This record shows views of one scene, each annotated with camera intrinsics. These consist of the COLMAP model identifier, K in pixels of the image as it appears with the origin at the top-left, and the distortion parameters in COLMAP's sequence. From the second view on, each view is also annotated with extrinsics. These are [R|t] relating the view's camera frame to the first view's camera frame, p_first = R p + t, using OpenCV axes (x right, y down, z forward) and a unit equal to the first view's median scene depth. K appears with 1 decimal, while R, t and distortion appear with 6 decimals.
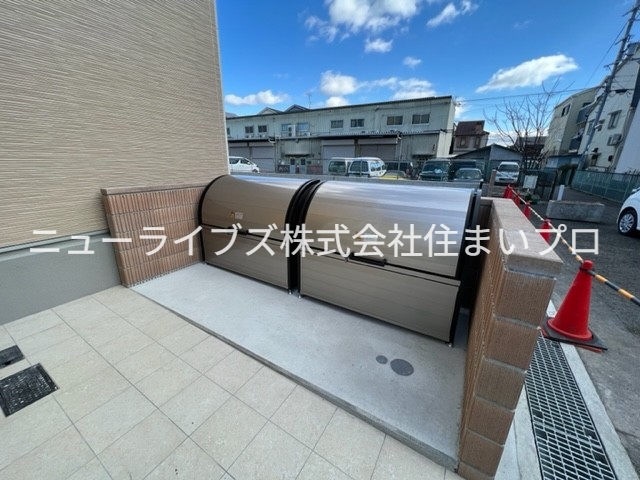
lens RADIAL K [[257.0, 0, 317.5], [0, 257.0, 238.5], [0, 0, 1]] dist [-0.000679, -0.000026]
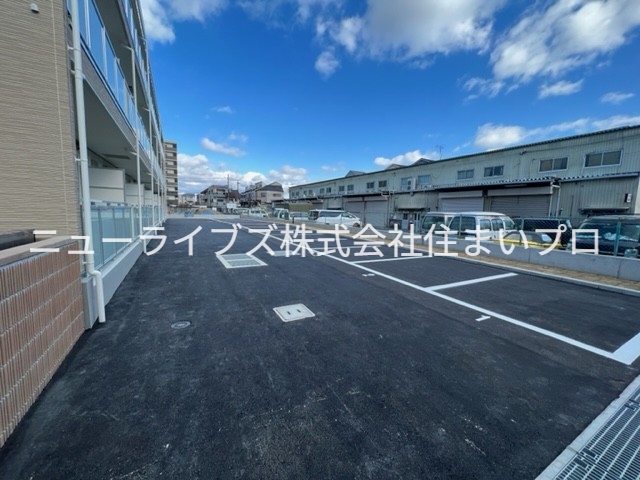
lens RADIAL K [[257.0, 0, 317.5], [0, 257.0, 238.5], [0, 0, 1]] dist [-0.000679, -0.000026]
pose [[0.867385, 0.058694, -0.494164, 0.087232], [-0.156595, 0.974766, -0.159087, -0.029559], [0.472357, 0.215373, 0.854689, 0.097388]]
